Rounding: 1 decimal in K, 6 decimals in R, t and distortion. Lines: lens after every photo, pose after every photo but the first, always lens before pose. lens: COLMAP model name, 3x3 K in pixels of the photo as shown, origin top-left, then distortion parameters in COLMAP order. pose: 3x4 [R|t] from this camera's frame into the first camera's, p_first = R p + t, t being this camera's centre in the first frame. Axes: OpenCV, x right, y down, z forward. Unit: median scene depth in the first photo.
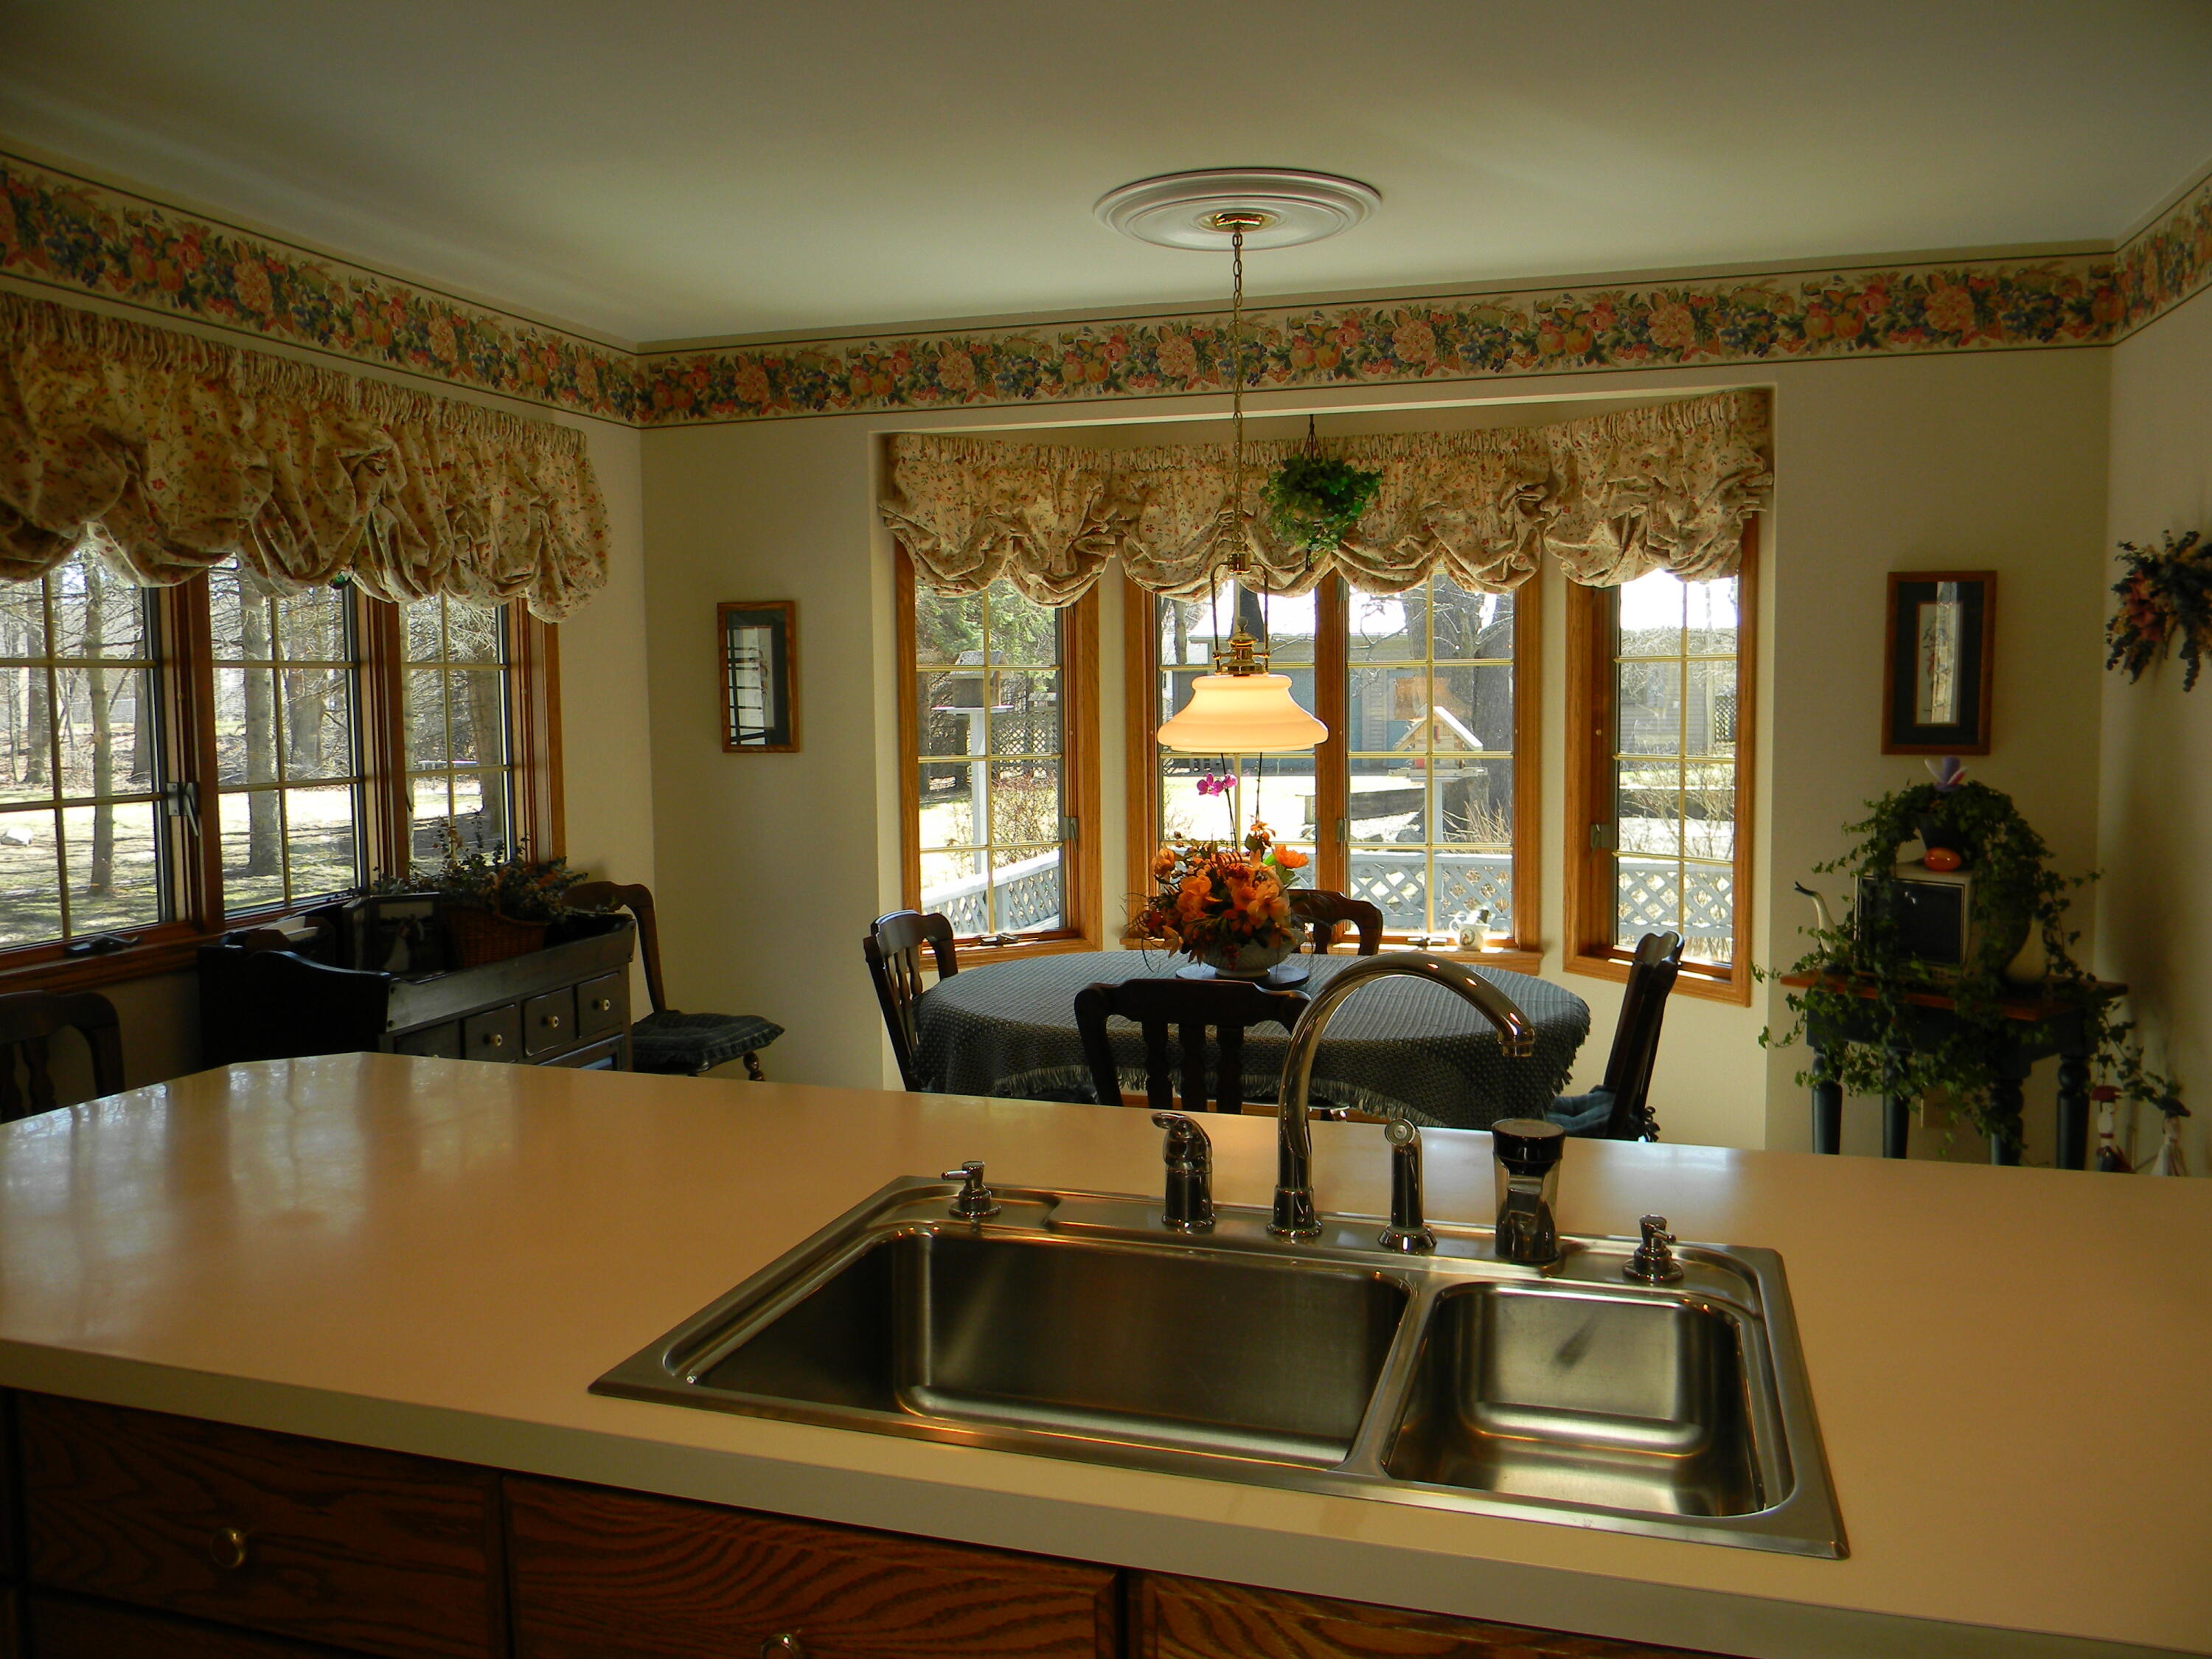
lens RADIAL K [[1756.8, 0, 1099.5], [0, 1756.8, 829.2], [0, 0, 1]] dist [-0.000507, -0.017447]
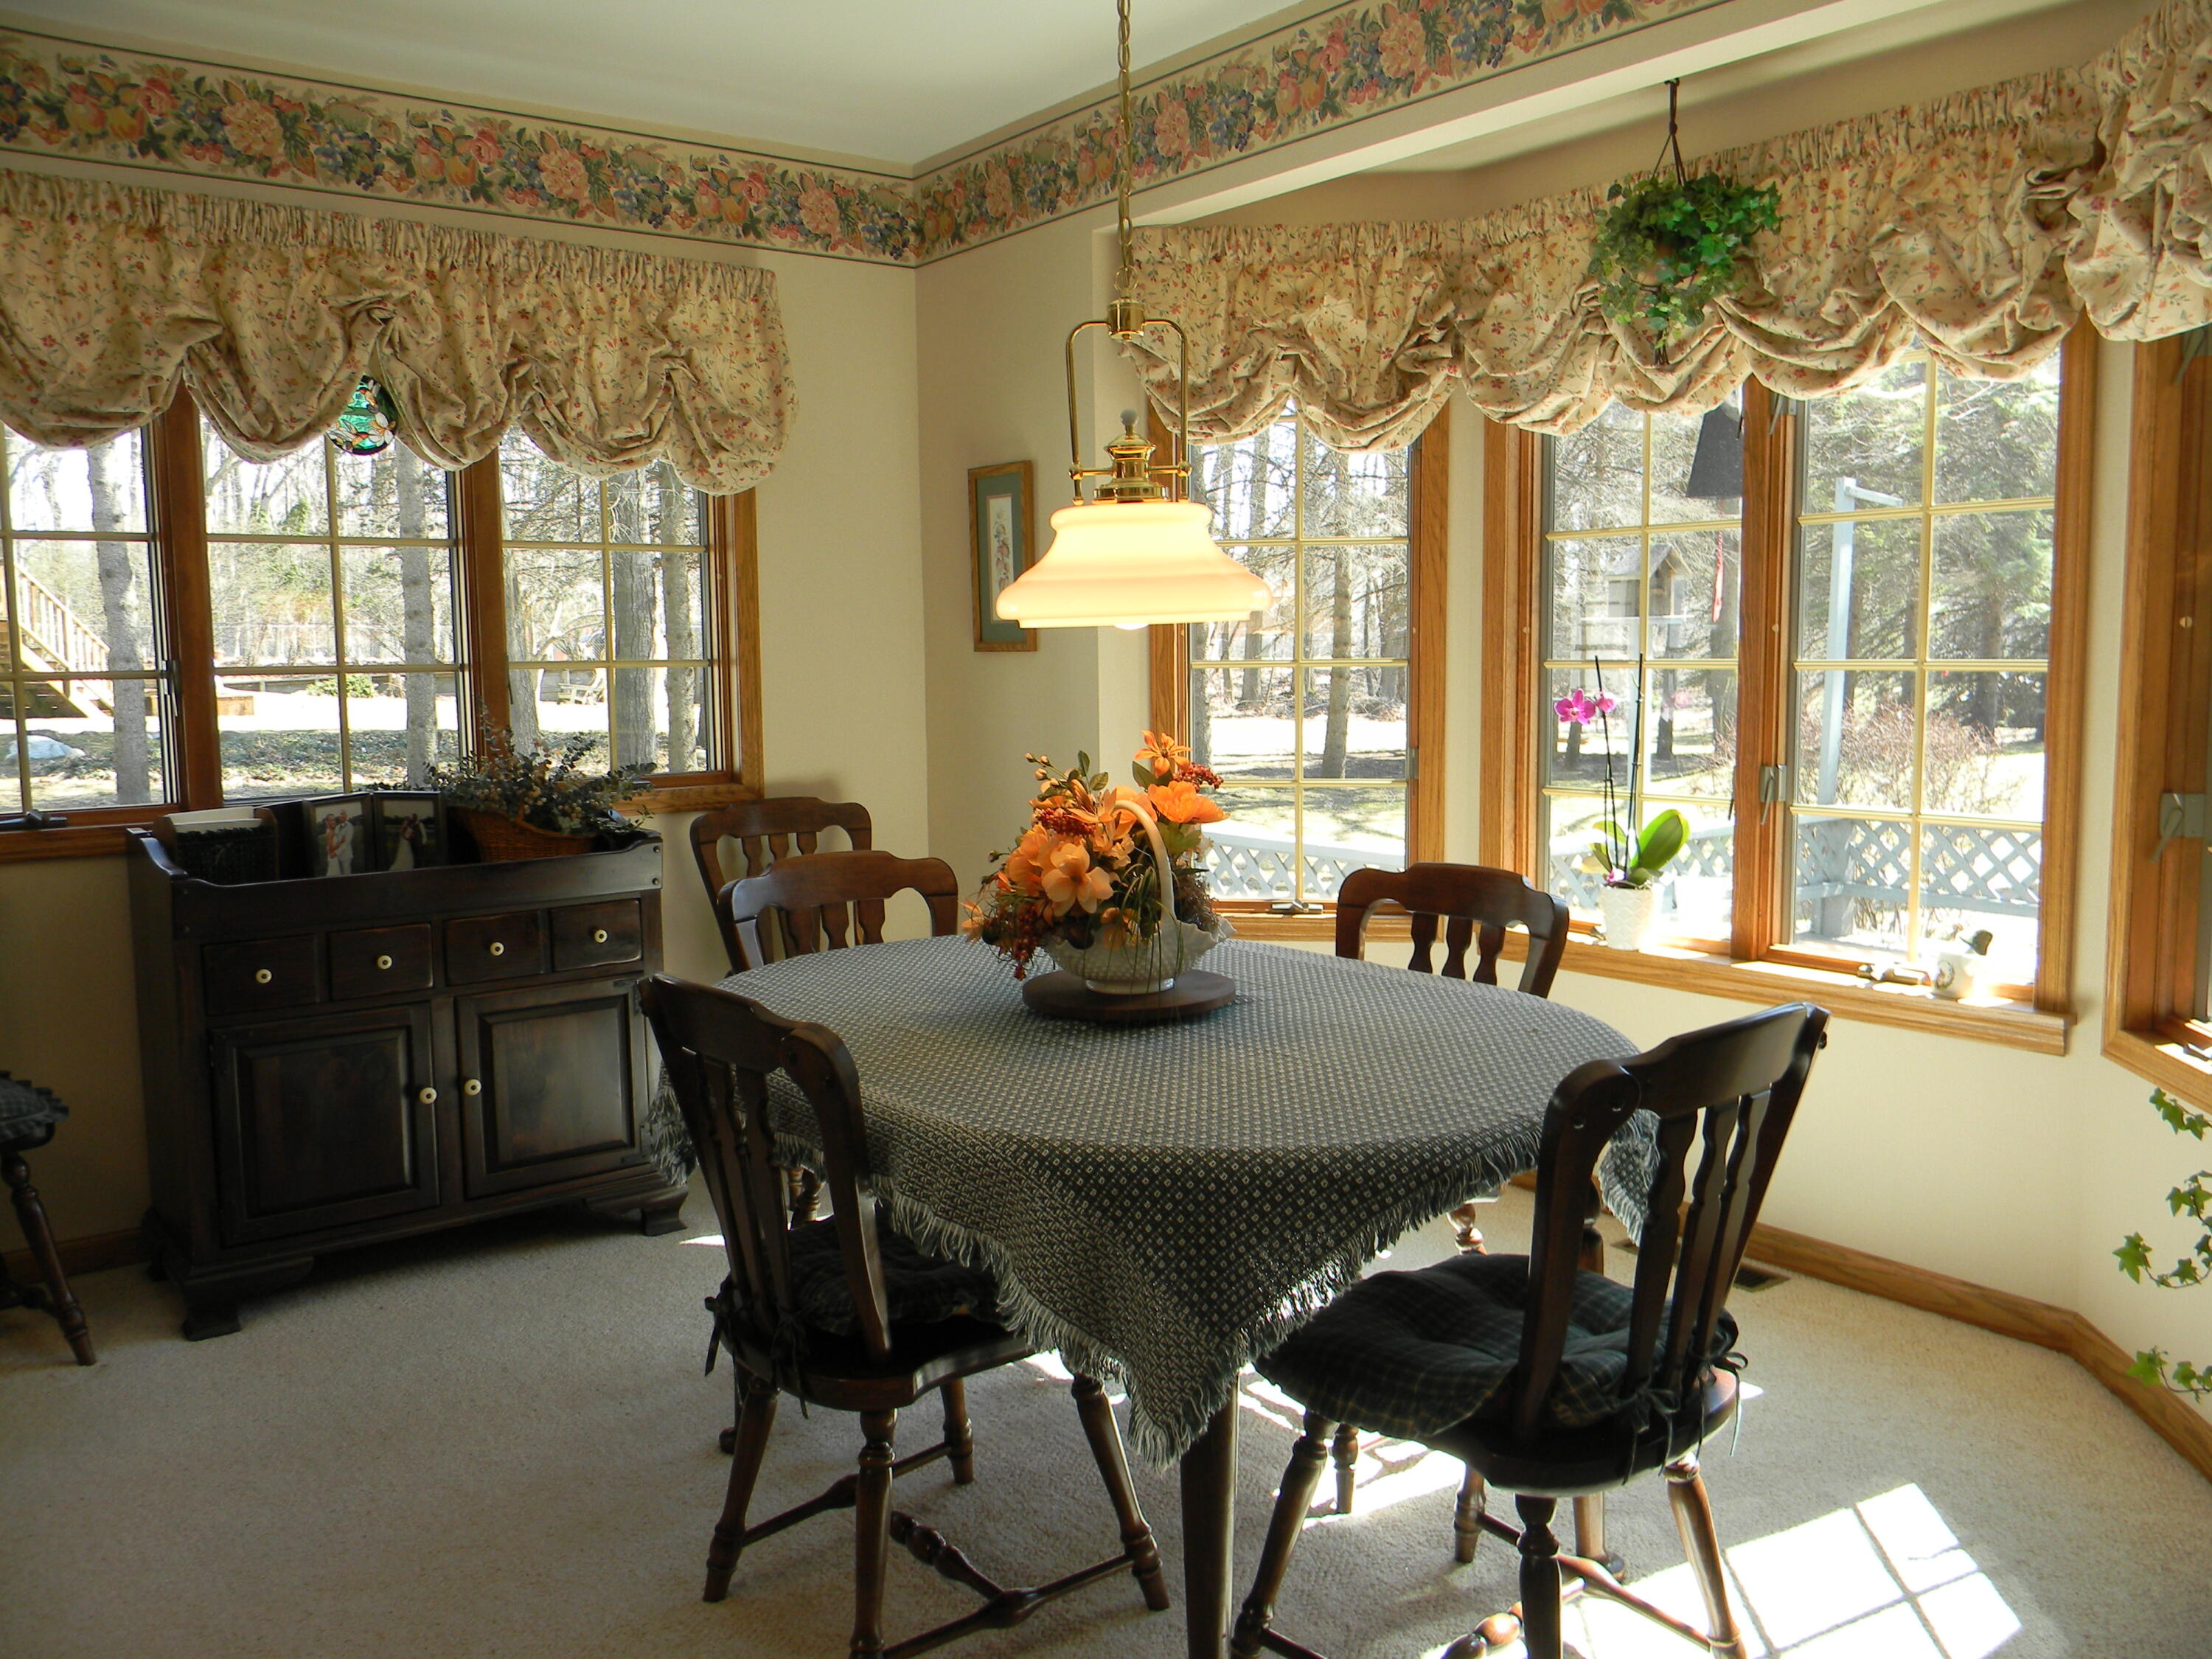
lens RADIAL K [[1756.8, 0, 1108.4], [0, 1756.8, 826.6], [0, 0, 1]] dist [-0.000507, -0.017447]
pose [[0.810200, 0.063740, -0.582678, 0.338634], [-0.045789, 0.997915, 0.045495, -0.002043], [0.584363, -0.010179, 0.811429, 0.379775]]
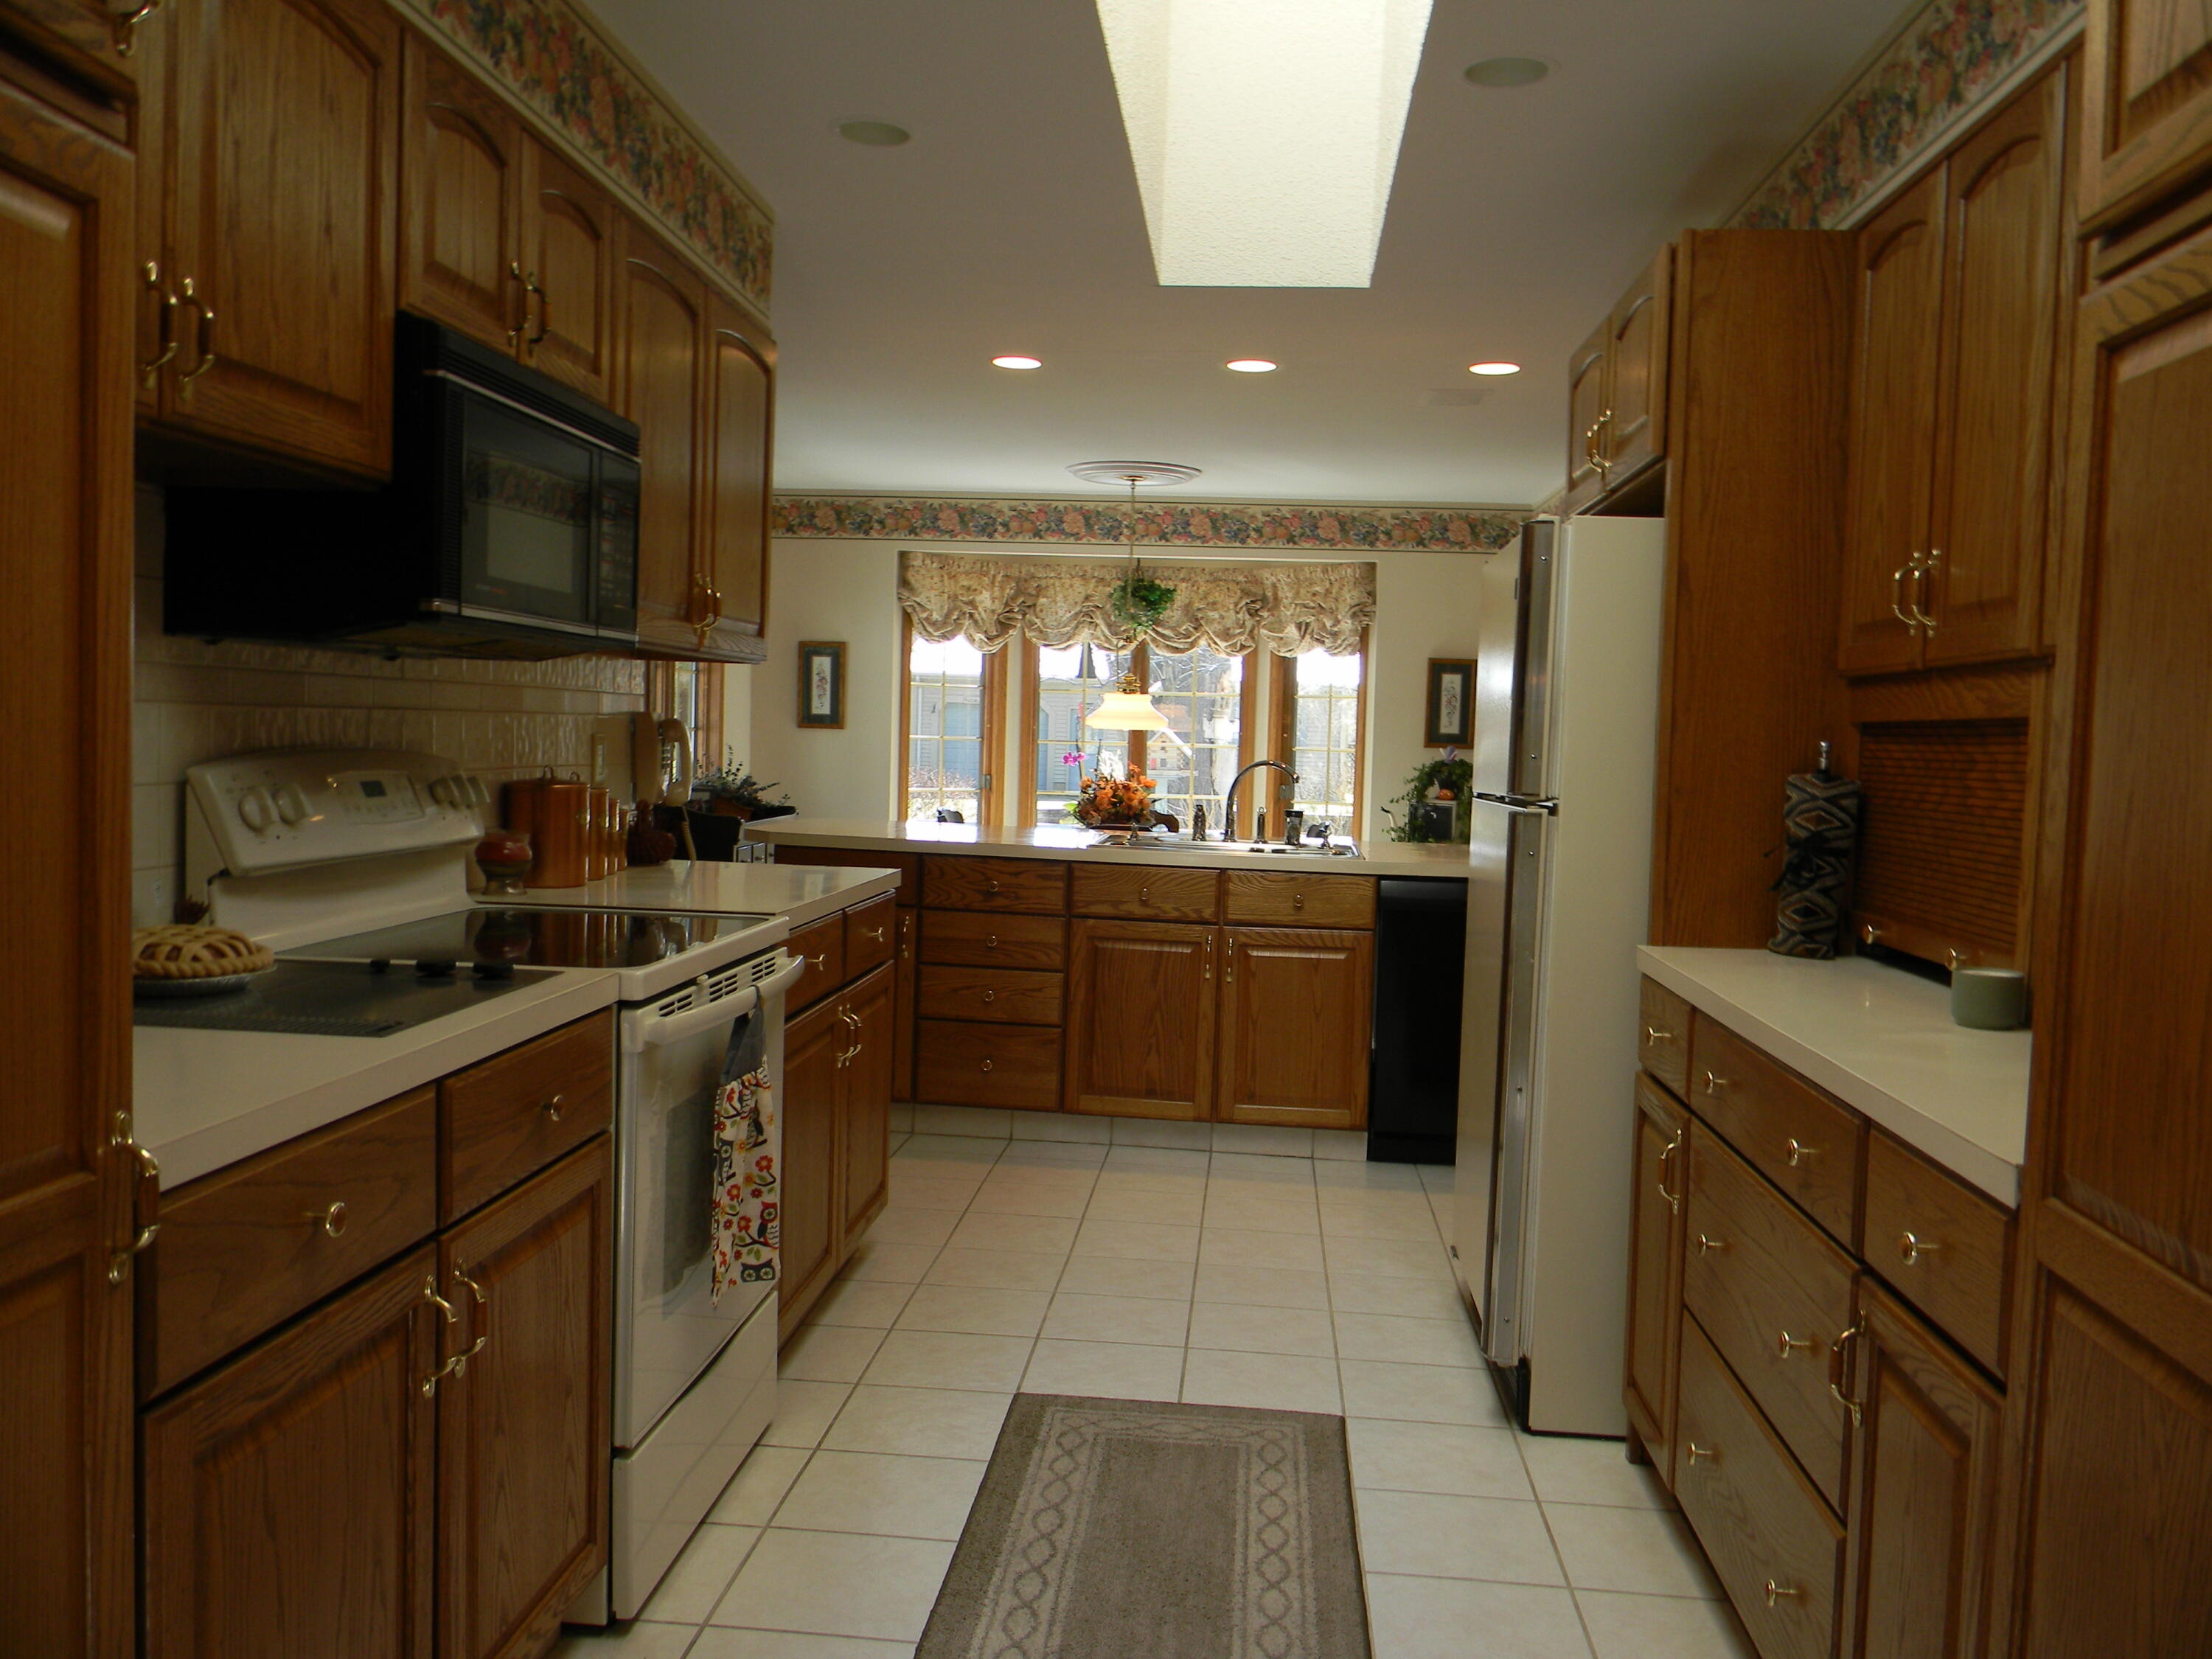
lens RADIAL K [[1756.8, 0, 1106.7], [0, 1756.8, 828.9], [0, 0, 1]] dist [-0.000507, -0.017447]
pose [[0.979537, 0.029090, 0.199150, -0.268495], [-0.024755, 0.999400, -0.024224, 0.093822], [-0.199735, 0.018798, 0.979670, -0.780568]]
